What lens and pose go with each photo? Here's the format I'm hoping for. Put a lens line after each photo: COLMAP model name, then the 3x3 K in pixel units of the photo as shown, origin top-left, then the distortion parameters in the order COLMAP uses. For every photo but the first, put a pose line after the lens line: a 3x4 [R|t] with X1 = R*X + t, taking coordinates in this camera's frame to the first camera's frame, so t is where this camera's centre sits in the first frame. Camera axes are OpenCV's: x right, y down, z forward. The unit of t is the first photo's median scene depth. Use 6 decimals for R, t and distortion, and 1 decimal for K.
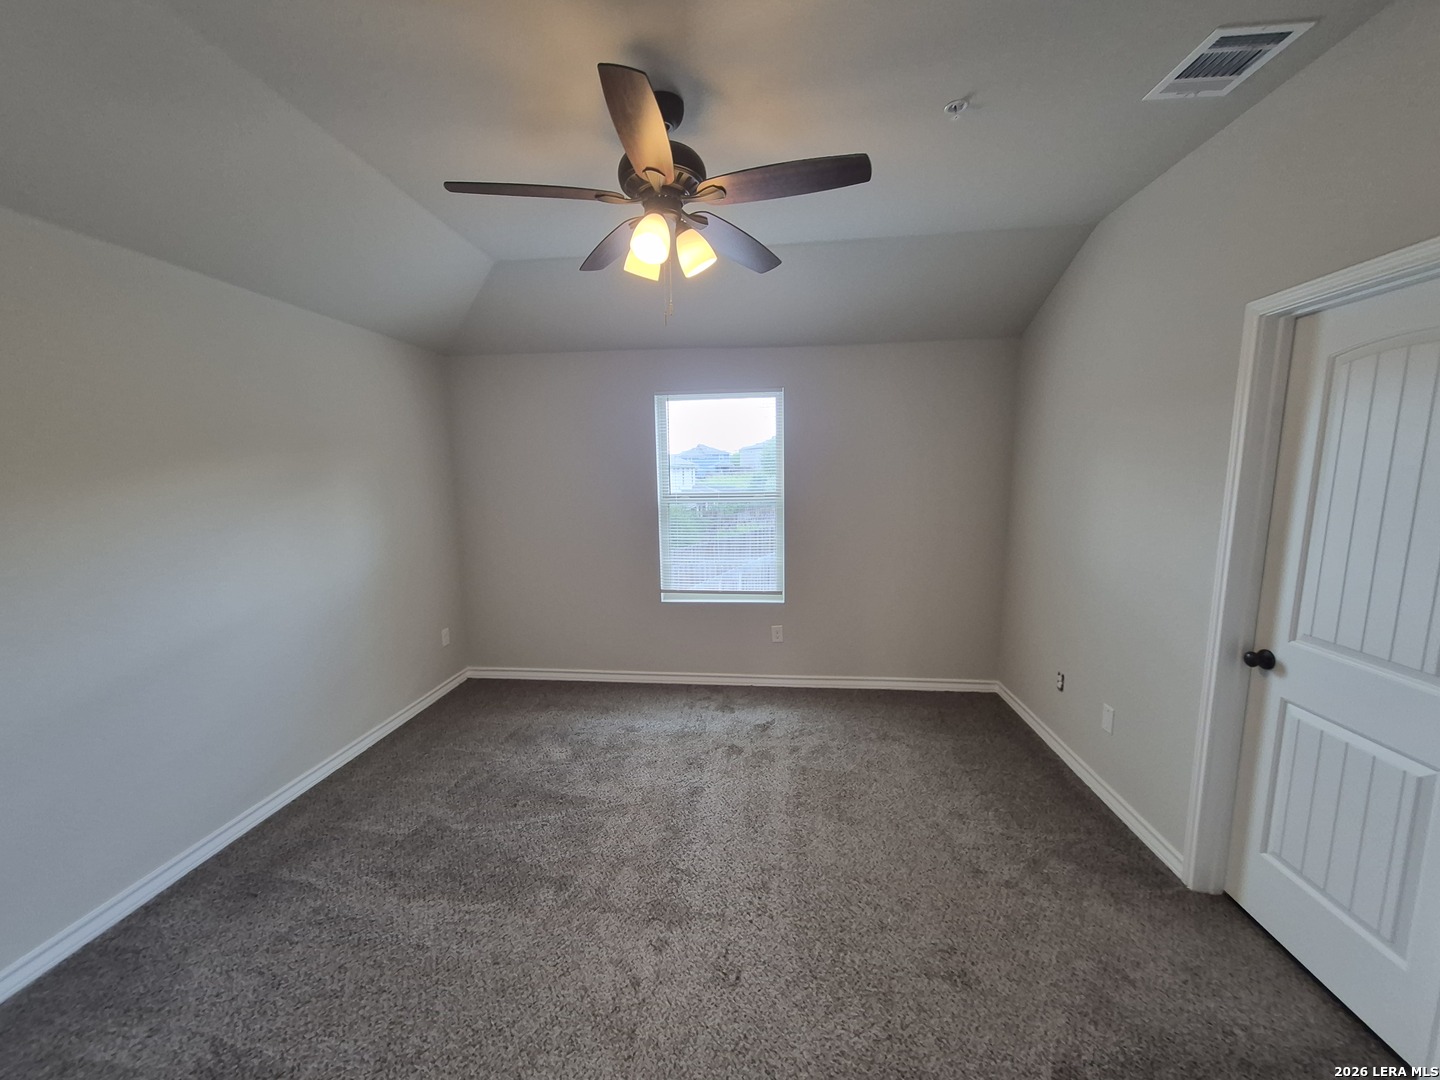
lens RADIAL K [[566.9, 0, 710.2], [0, 566.9, 541.0], [0, 0, 1]] dist [0.009066, -0.000436]
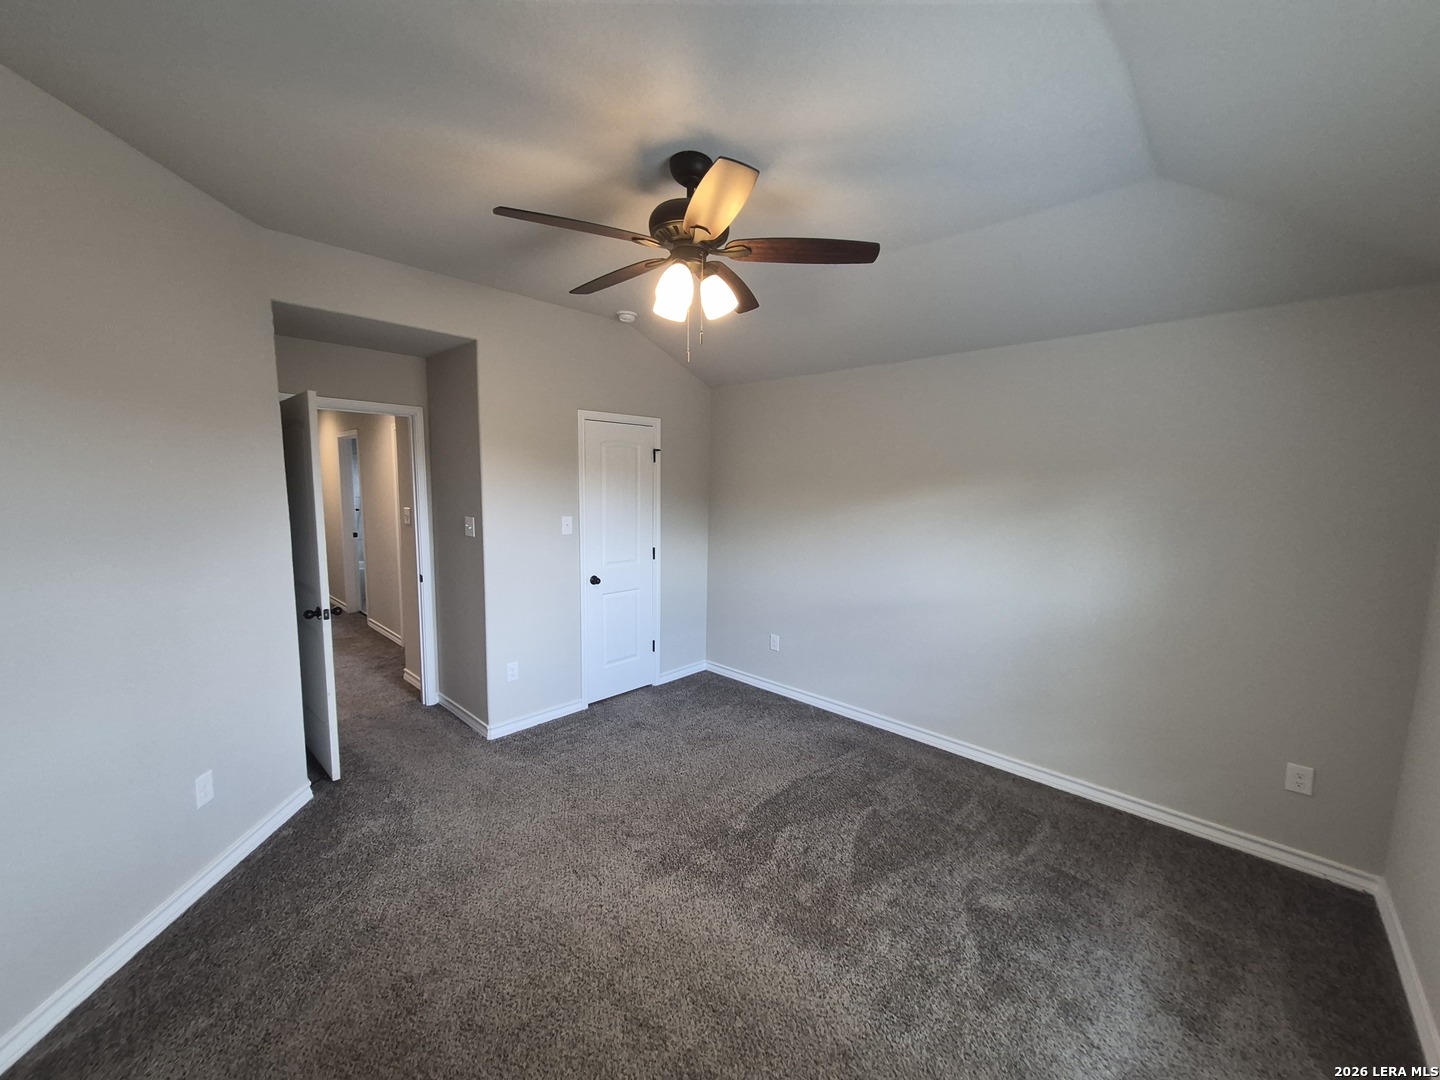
lens RADIAL K [[566.9, 0, 710.4], [0, 566.9, 546.9], [0, 0, 1]] dist [0.009066, -0.000436]
pose [[-0.614452, 0.093440, -0.783402, 0.465593], [-0.108634, 0.973483, 0.201318, -0.156546], [0.781440, 0.208804, -0.588008, 1.051975]]
